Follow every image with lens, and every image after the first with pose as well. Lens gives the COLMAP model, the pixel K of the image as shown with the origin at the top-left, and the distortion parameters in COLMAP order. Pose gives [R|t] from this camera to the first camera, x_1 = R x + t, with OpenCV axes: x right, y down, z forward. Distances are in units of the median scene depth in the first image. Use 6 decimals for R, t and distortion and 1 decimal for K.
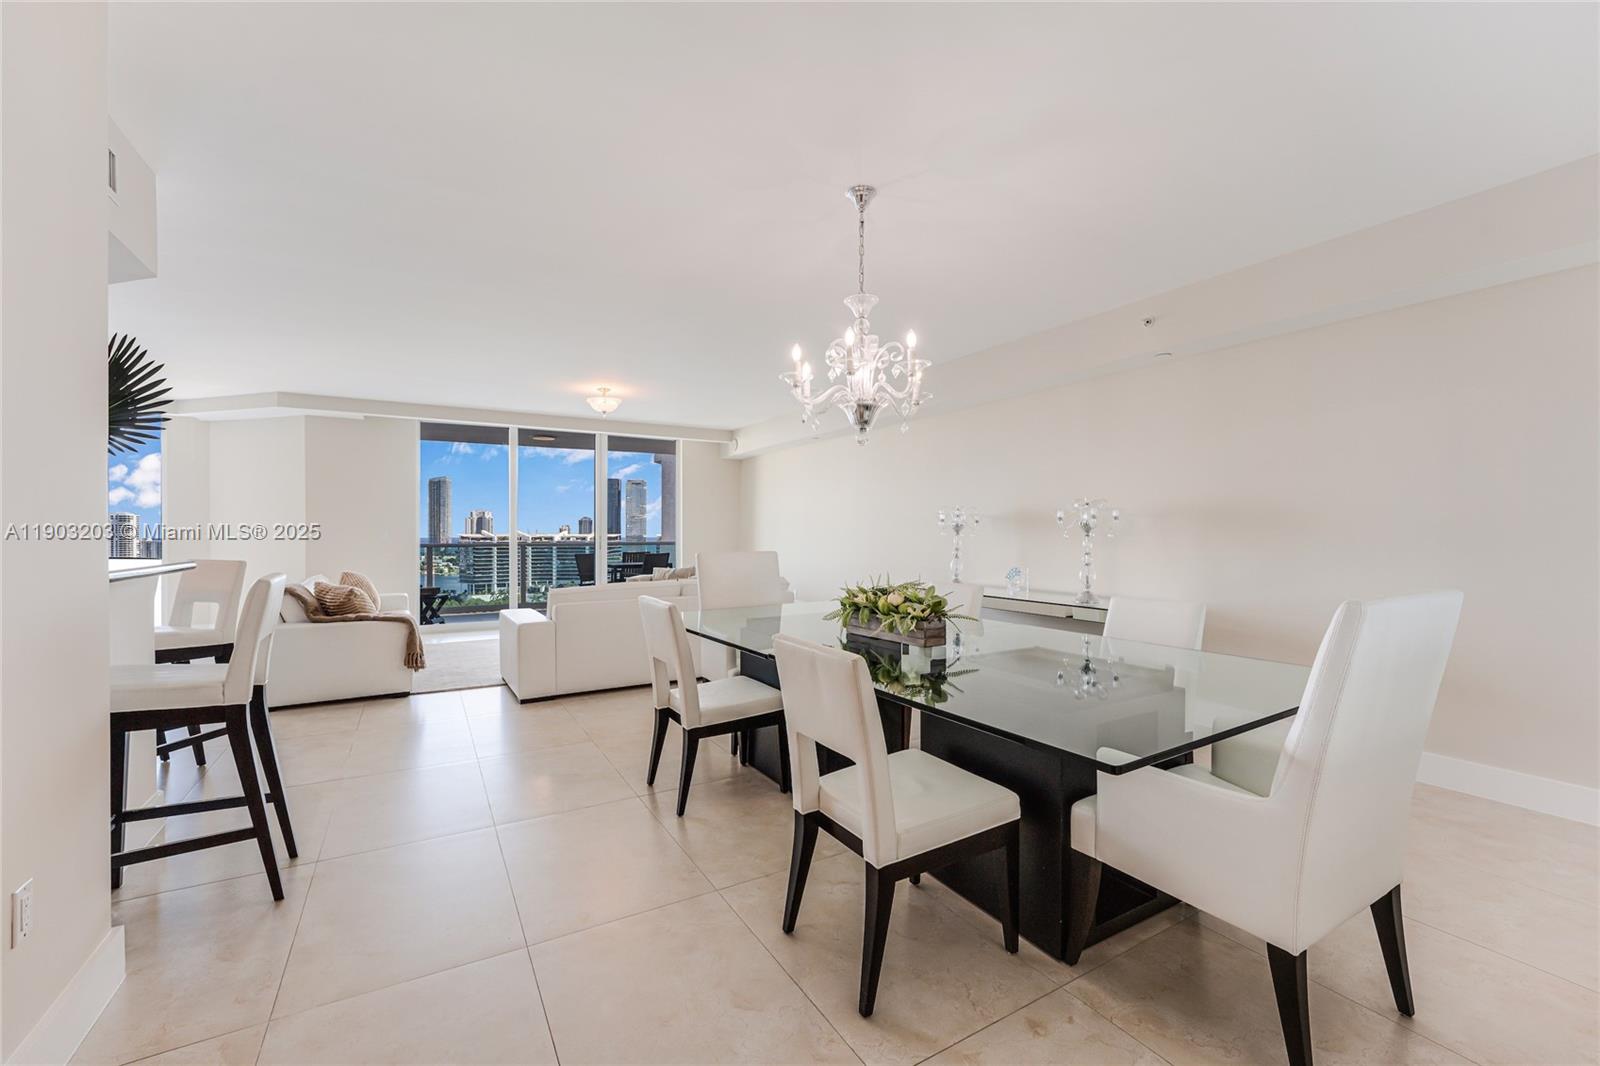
lens RADIAL K [[650.3, 0, 797.0], [0, 650.3, 543.6], [0, 0, 1]] dist [-0.003805, 0.000346]
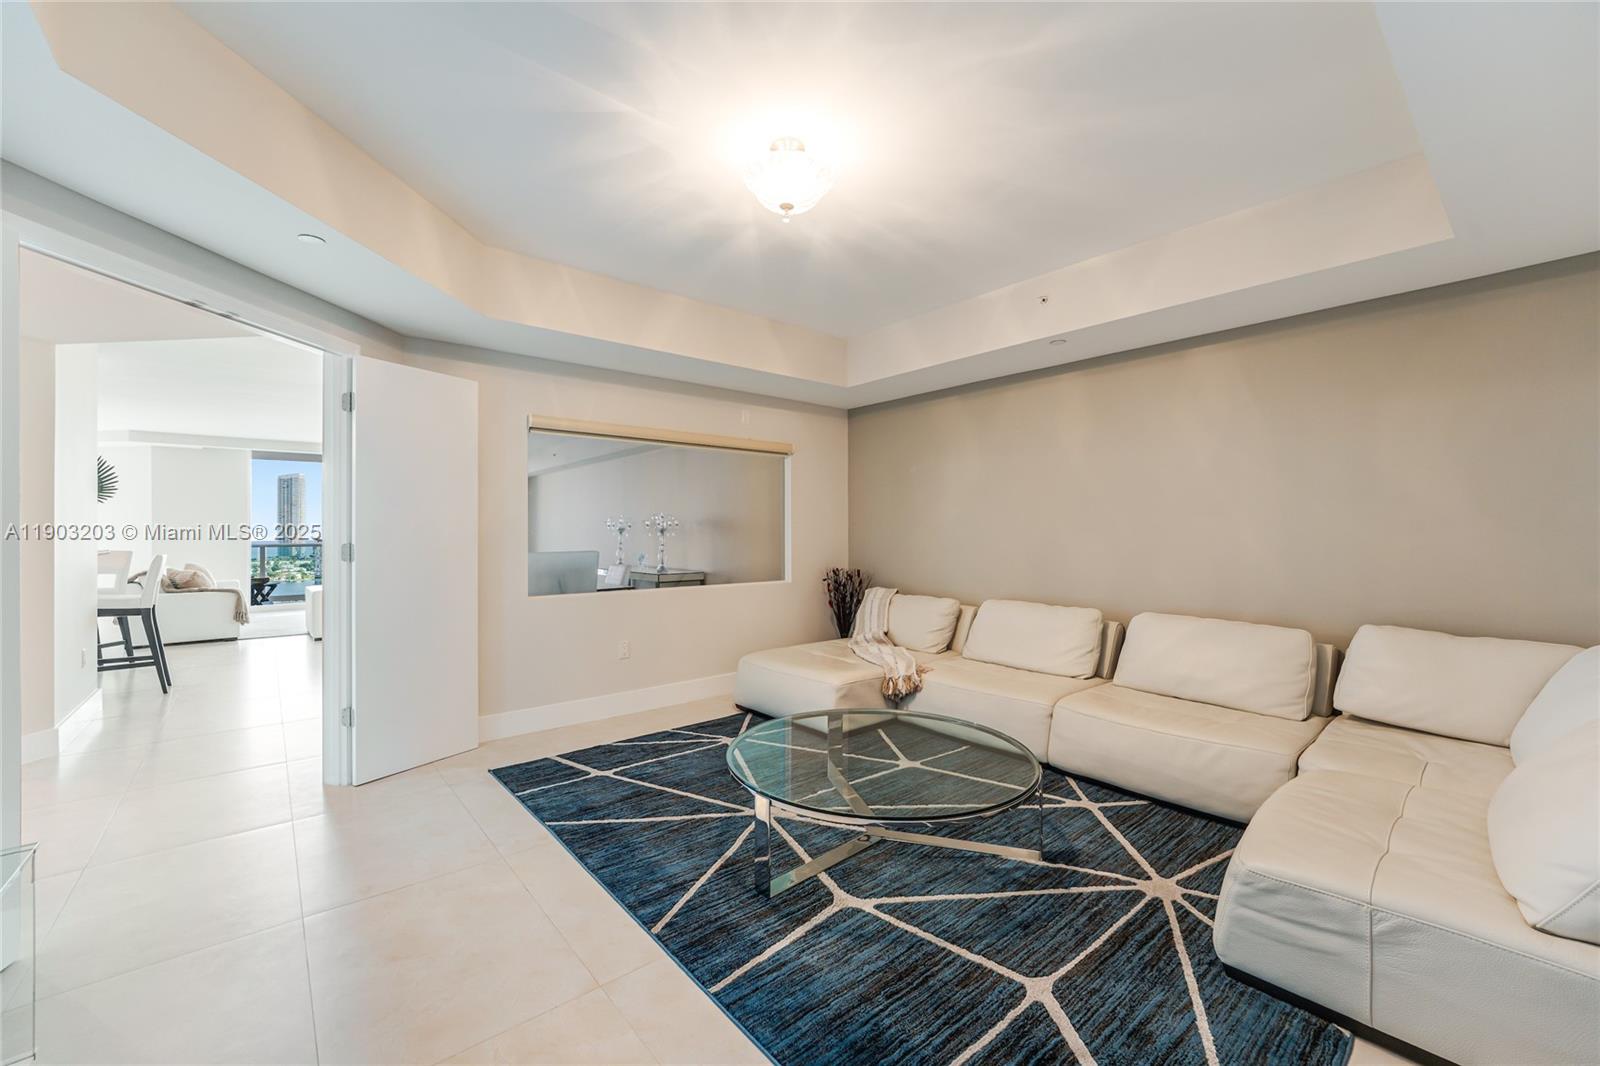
lens RADIAL K [[650.3, 0, 800.9], [0, 650.3, 534.8], [0, 0, 1]] dist [-0.003805, 0.000346]
pose [[0.986777, -0.003387, 0.162051, 0.438881], [0.005776, 0.999881, -0.014273, 0.013198], [-0.161984, 0.015020, 0.986679, -0.683686]]
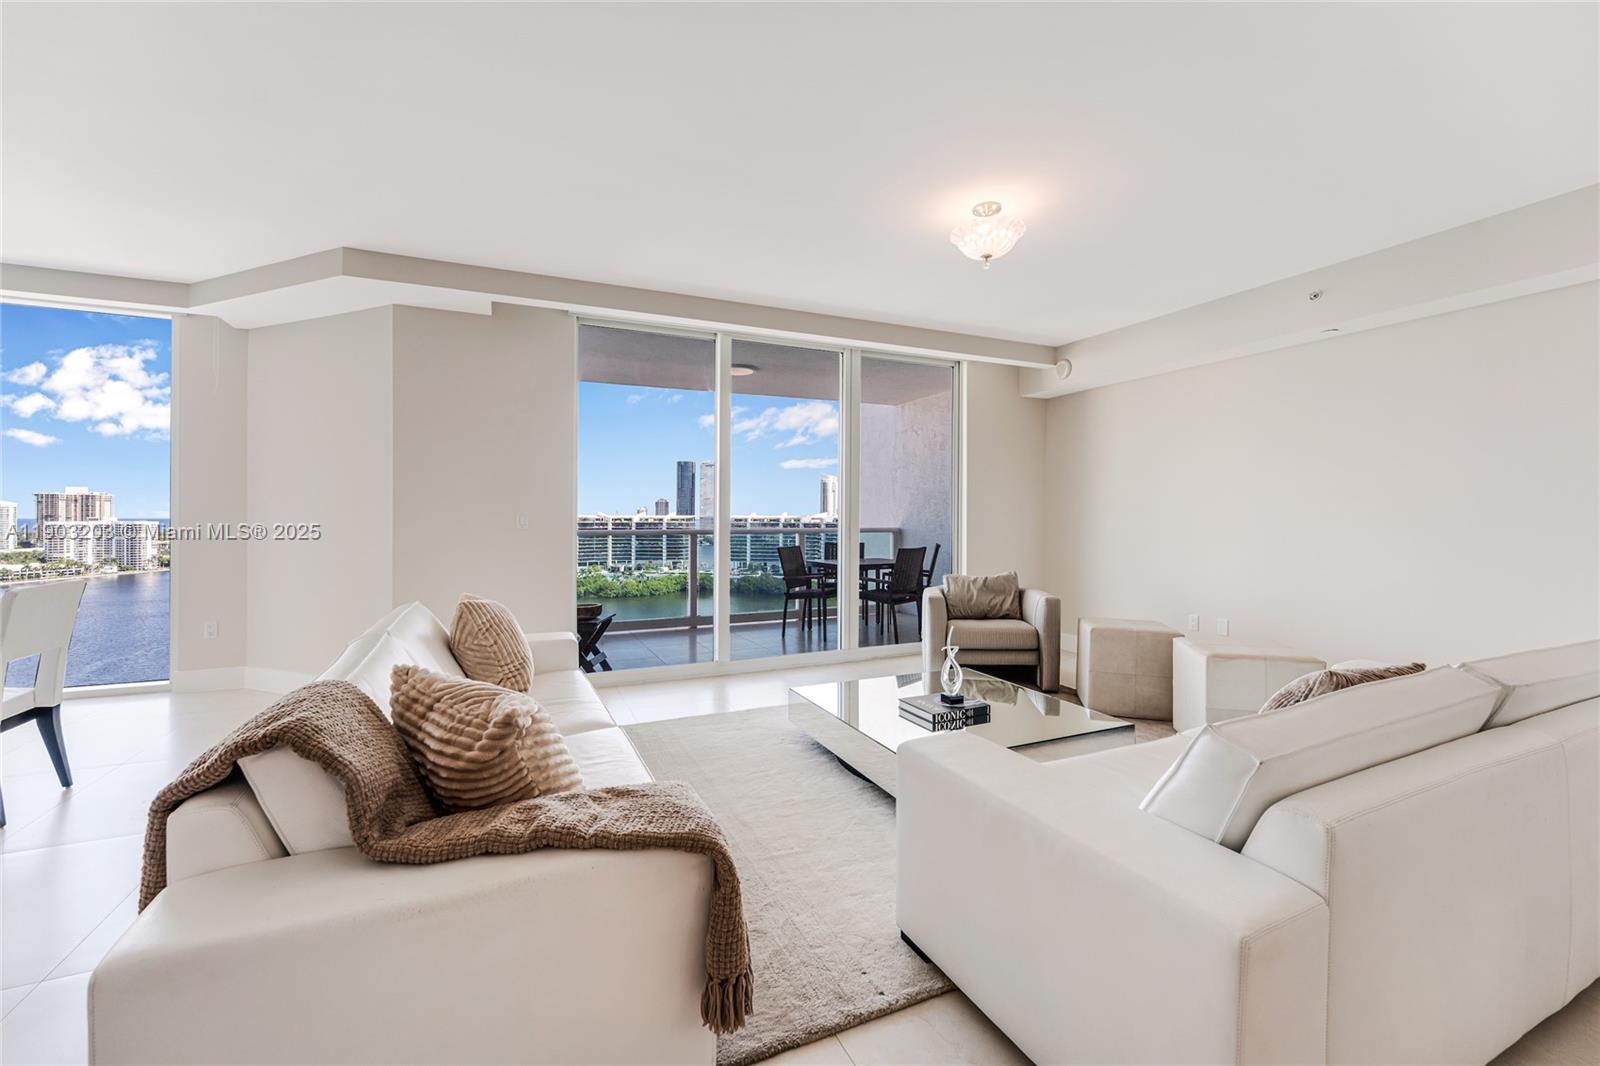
lens RADIAL K [[650.3, 0, 794.9], [0, 650.3, 526.4], [0, 0, 1]] dist [-0.003805, 0.000346]
pose [[0.993752, 0.004971, -0.111498, -0.227515], [-0.004778, 0.999987, 0.002005, -0.005859], [0.111507, -0.001459, 0.993763, 0.313463]]
